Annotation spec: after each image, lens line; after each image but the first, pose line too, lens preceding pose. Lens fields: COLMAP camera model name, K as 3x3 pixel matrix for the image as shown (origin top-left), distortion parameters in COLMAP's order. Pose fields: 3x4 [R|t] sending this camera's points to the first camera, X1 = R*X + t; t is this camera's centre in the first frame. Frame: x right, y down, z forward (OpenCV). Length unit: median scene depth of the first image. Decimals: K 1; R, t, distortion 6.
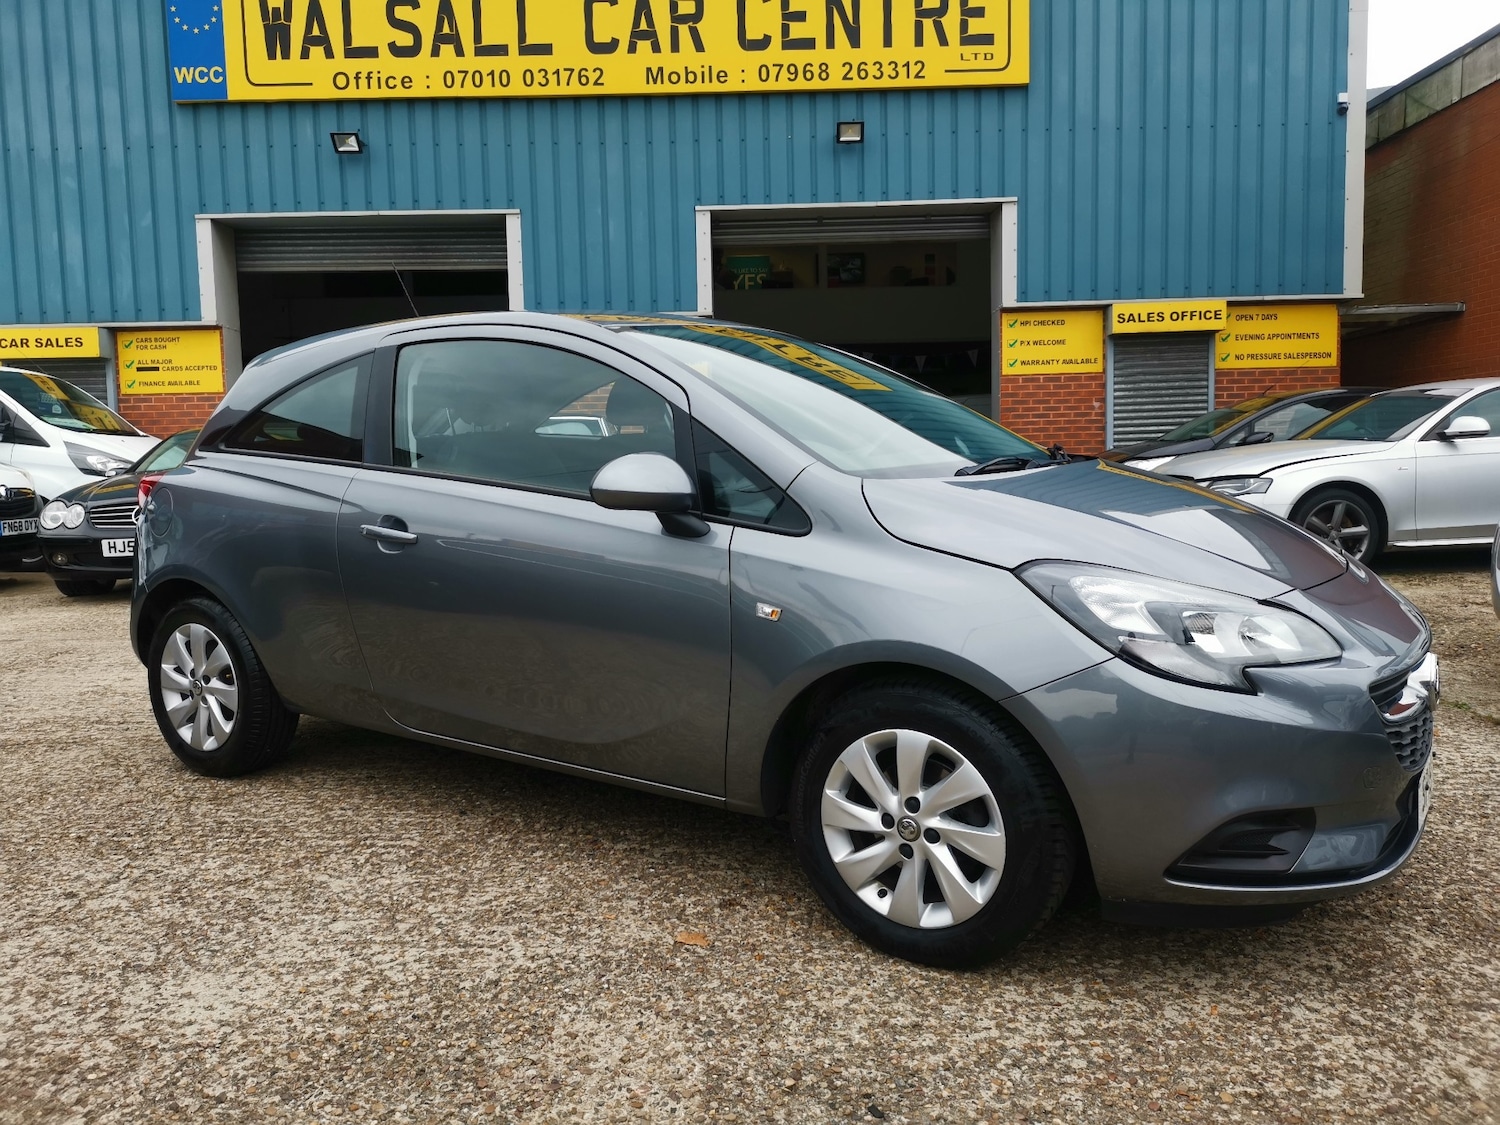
lens RADIAL K [[1146.1, 0, 750.3], [0, 1146.1, 567.3], [0, 0, 1]] dist [0.050537, -0.041091]
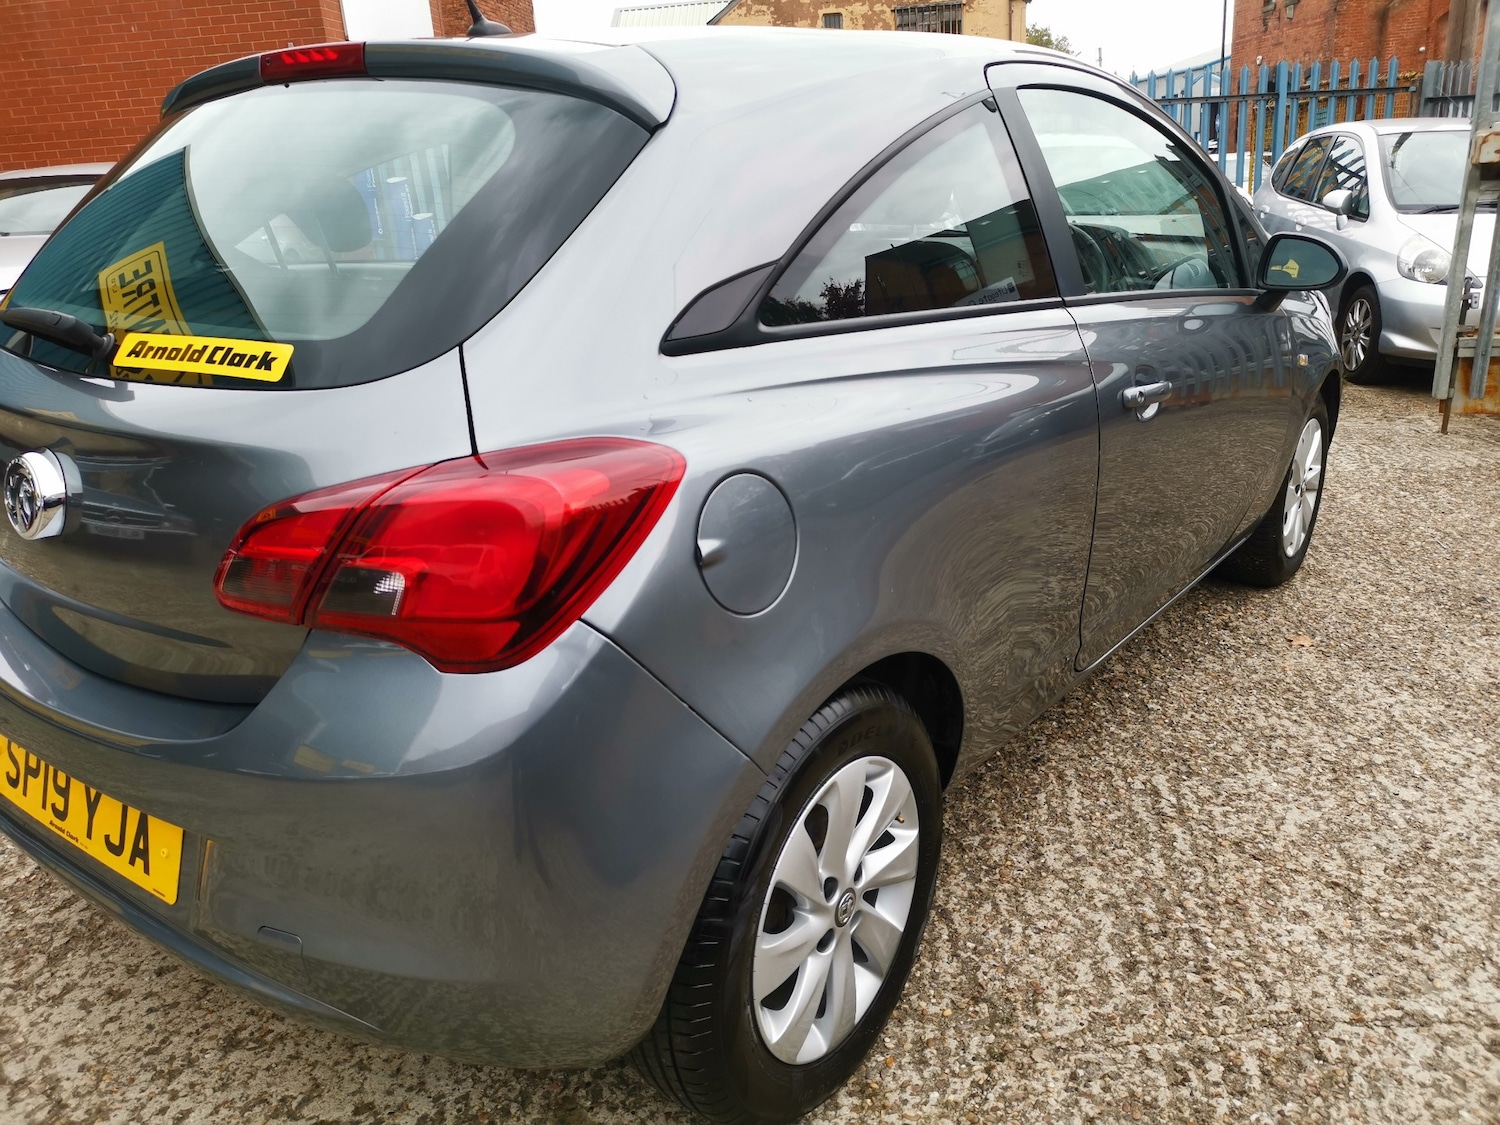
lens RADIAL K [[1154.2, 0, 745.6], [0, 1154.2, 559.3], [0, 0, 1]] dist [0.037837, -0.022389]
pose [[0.073123, -0.311046, 0.947578, -1.018123], [0.153198, 0.942348, 0.297507, -0.176237], [-0.985486, 0.123413, 0.116559, 1.179620]]
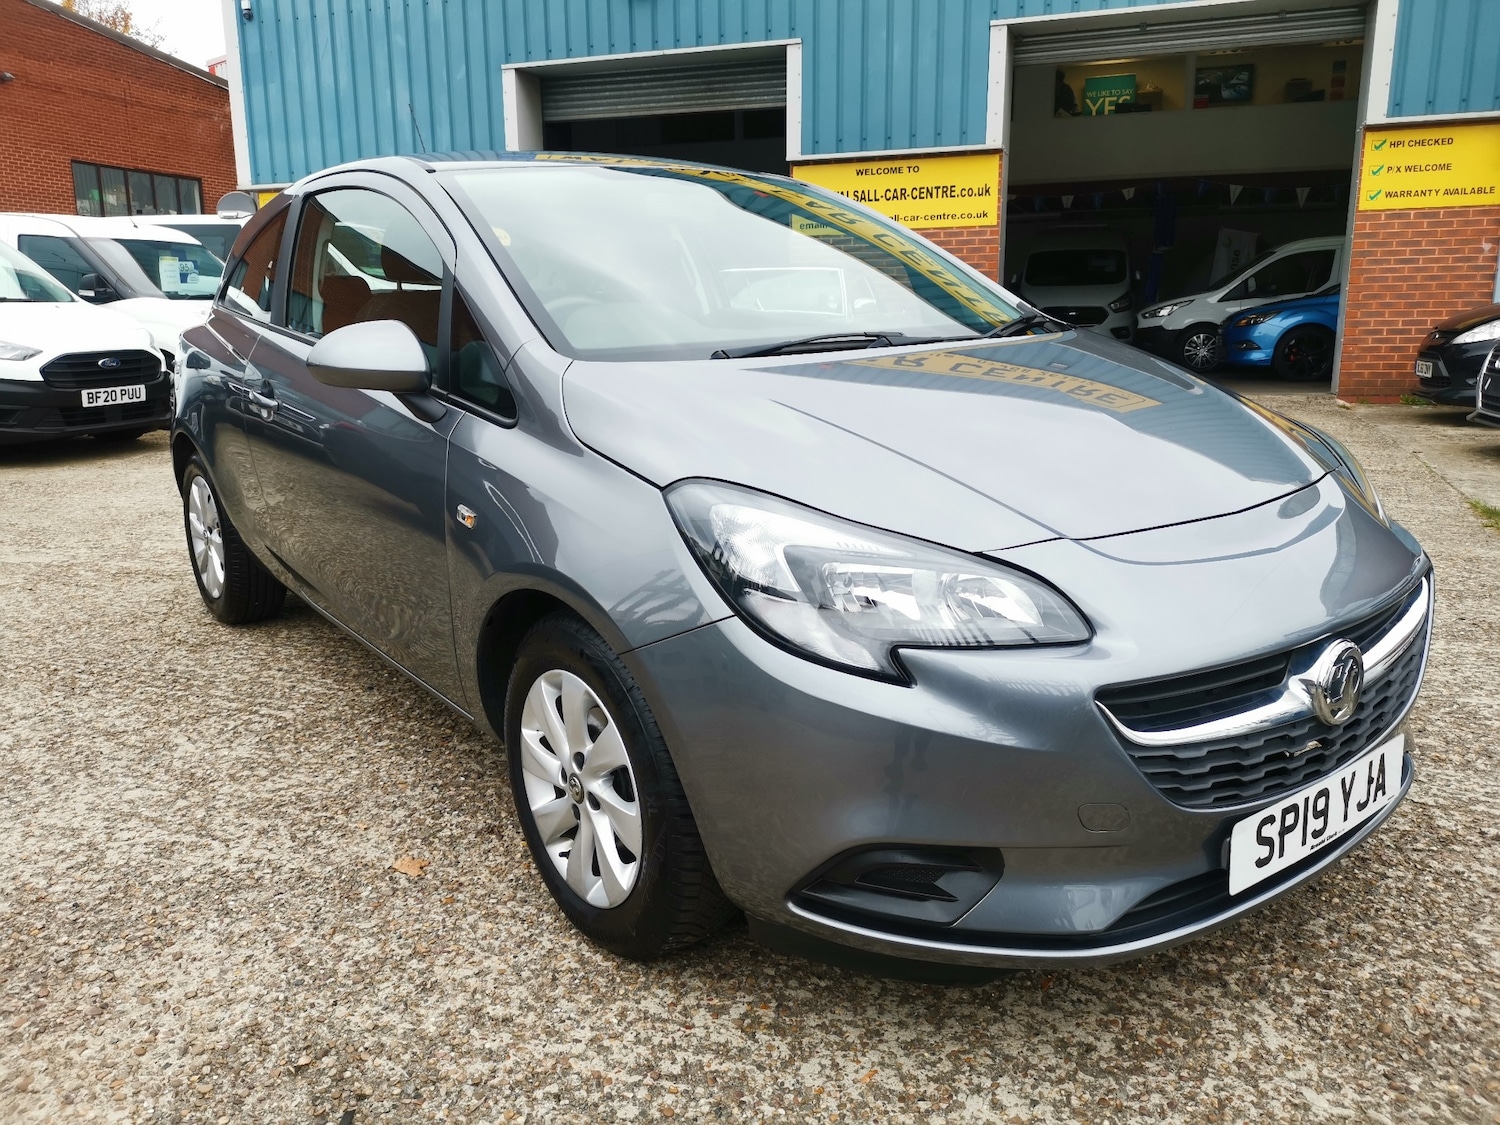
lens RADIAL K [[1146.1, 0, 750.3], [0, 1146.1, 567.3], [0, 0, 1]] dist [0.050537, -0.041091]
pose [[0.944109, 0.083031, -0.319005, 0.394058], [-0.041321, 0.989933, 0.135369, -0.038486], [0.327034, -0.114621, 0.938036, 0.213595]]
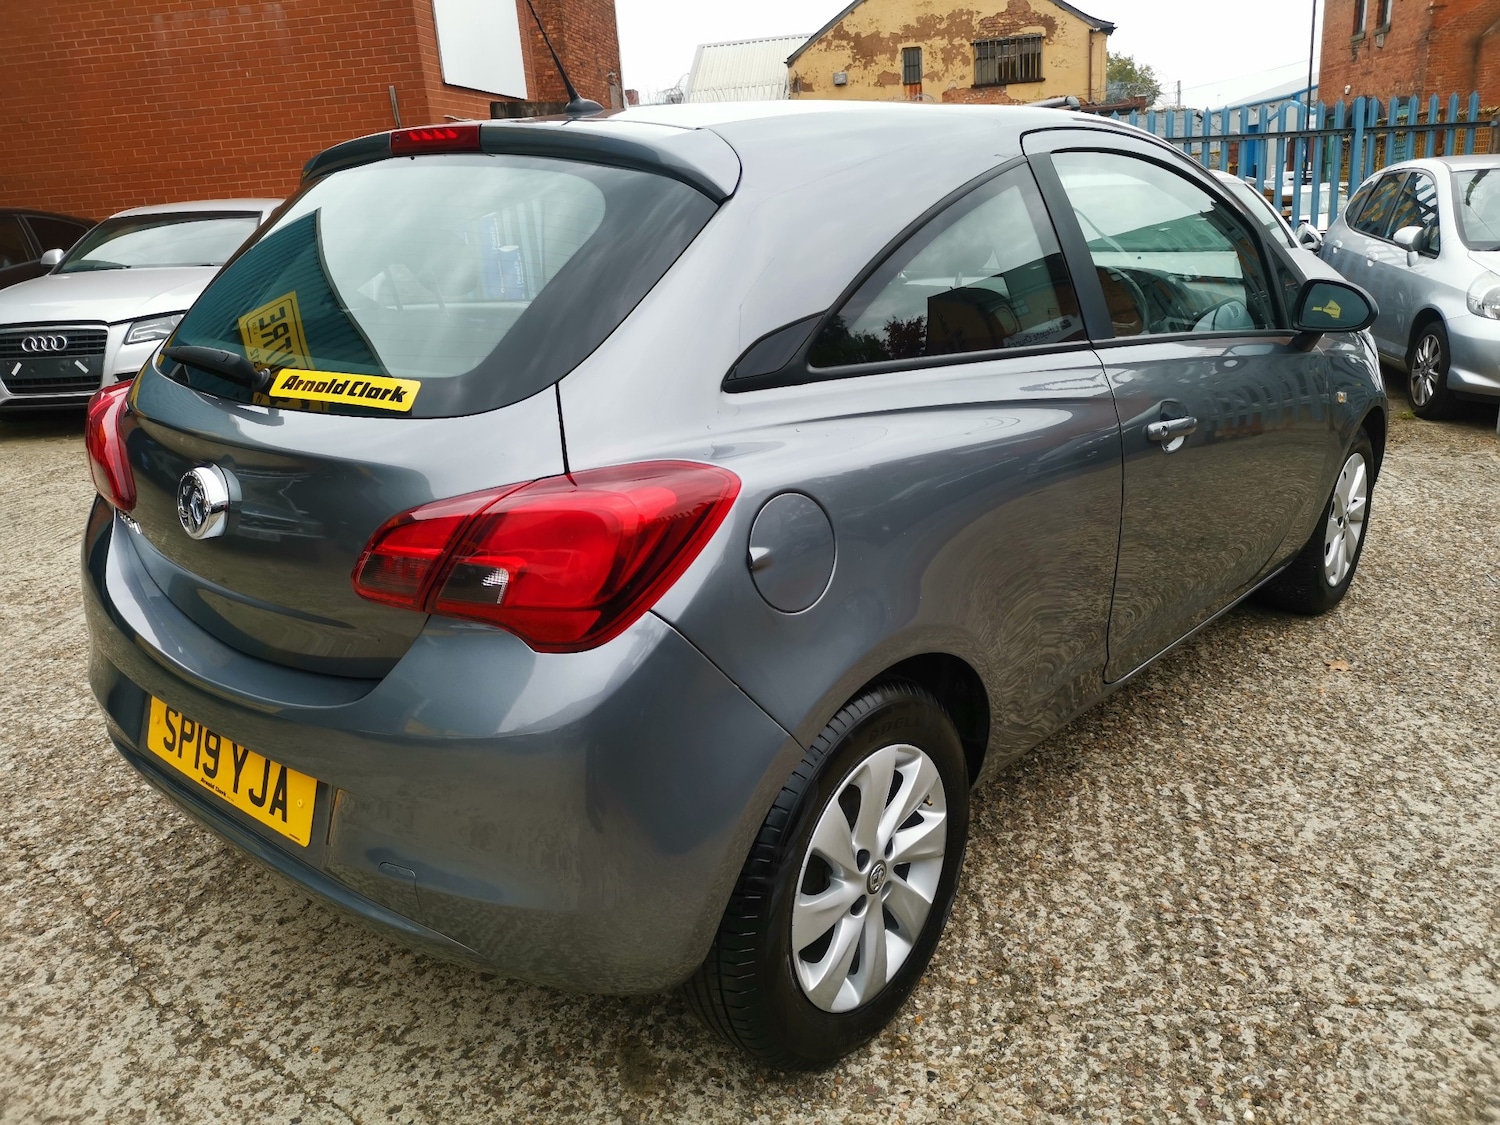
lens RADIAL K [[1155.0, 0, 744.6], [0, 1155.0, 560.2], [0, 0, 1]] dist [0.035883, -0.020567]
pose [[0.137589, -0.287923, 0.947718, -1.092439], [0.151843, 0.951639, 0.267070, -0.188490], [-0.978781, 0.107159, 0.174654, 1.162230]]
